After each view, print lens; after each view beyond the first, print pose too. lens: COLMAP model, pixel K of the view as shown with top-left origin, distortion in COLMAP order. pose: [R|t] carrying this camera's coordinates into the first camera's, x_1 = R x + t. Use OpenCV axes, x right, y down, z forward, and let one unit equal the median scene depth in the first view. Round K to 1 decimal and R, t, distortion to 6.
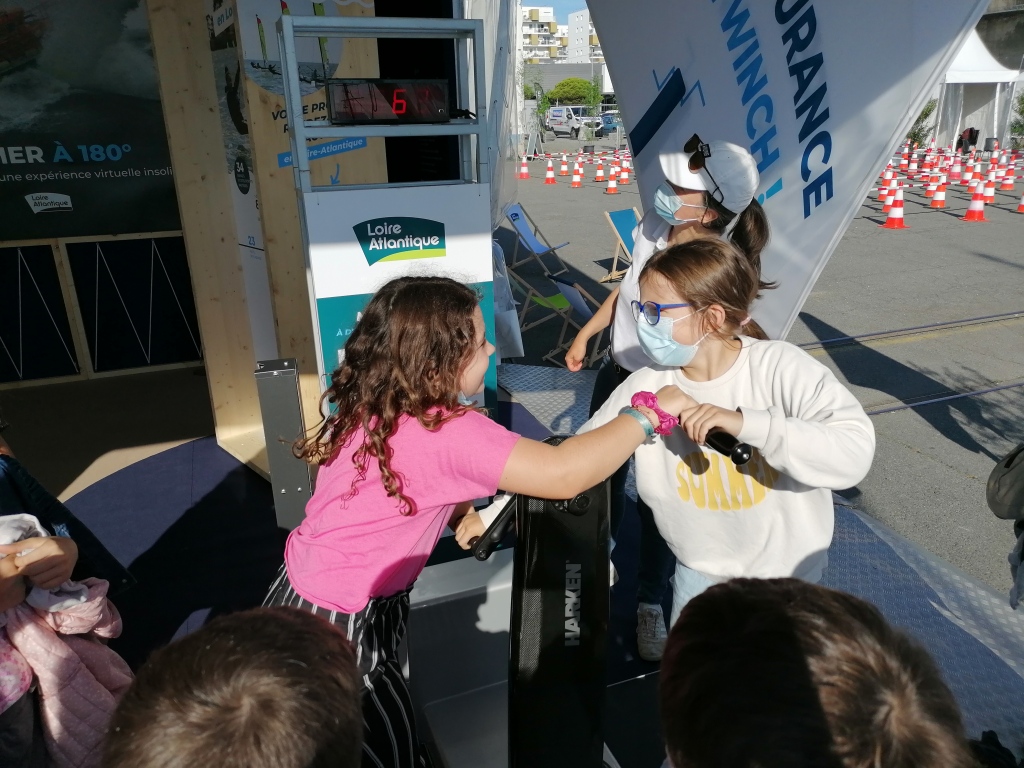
lens RADIAL K [[788.9, 0, 517.1], [0, 788.9, 391.9], [0, 0, 1]] dist [0.042087, 0.005739]
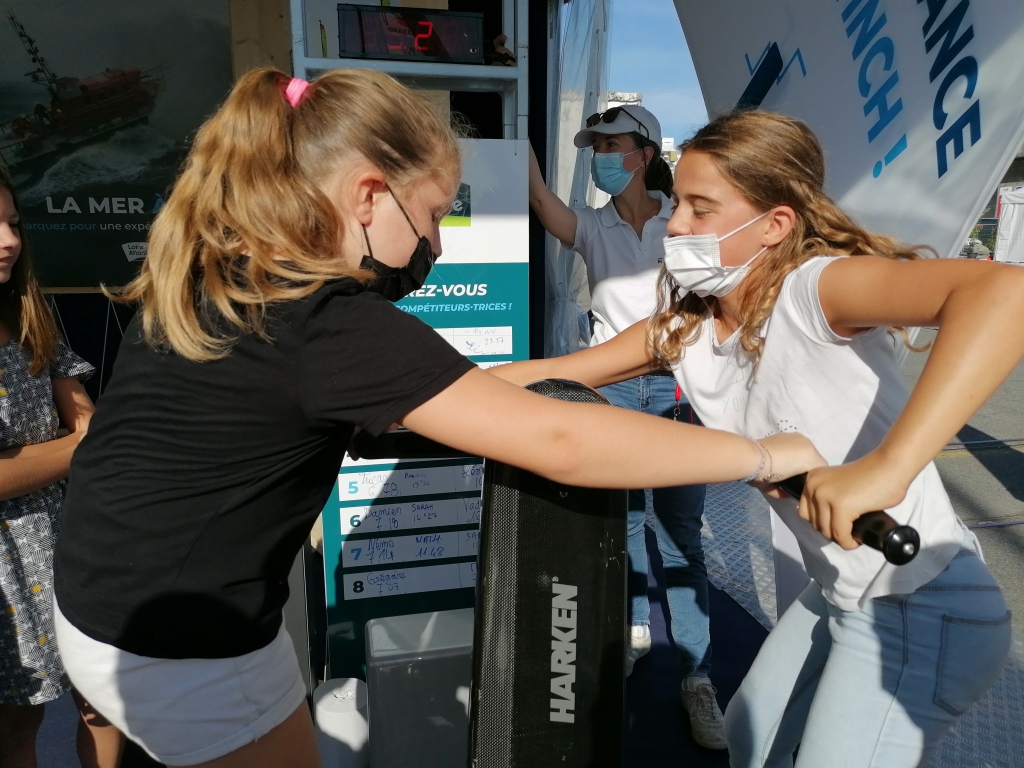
lens RADIAL K [[788.9, 0, 515.4], [0, 788.9, 378.0], [0, 0, 1]] dist [0.042087, 0.005739]
pose [[0.988639, 0.043705, -0.143814, 0.080232], [-0.066036, 0.985802, -0.154378, 0.105376], [0.135025, 0.162121, 0.977489, 0.229421]]
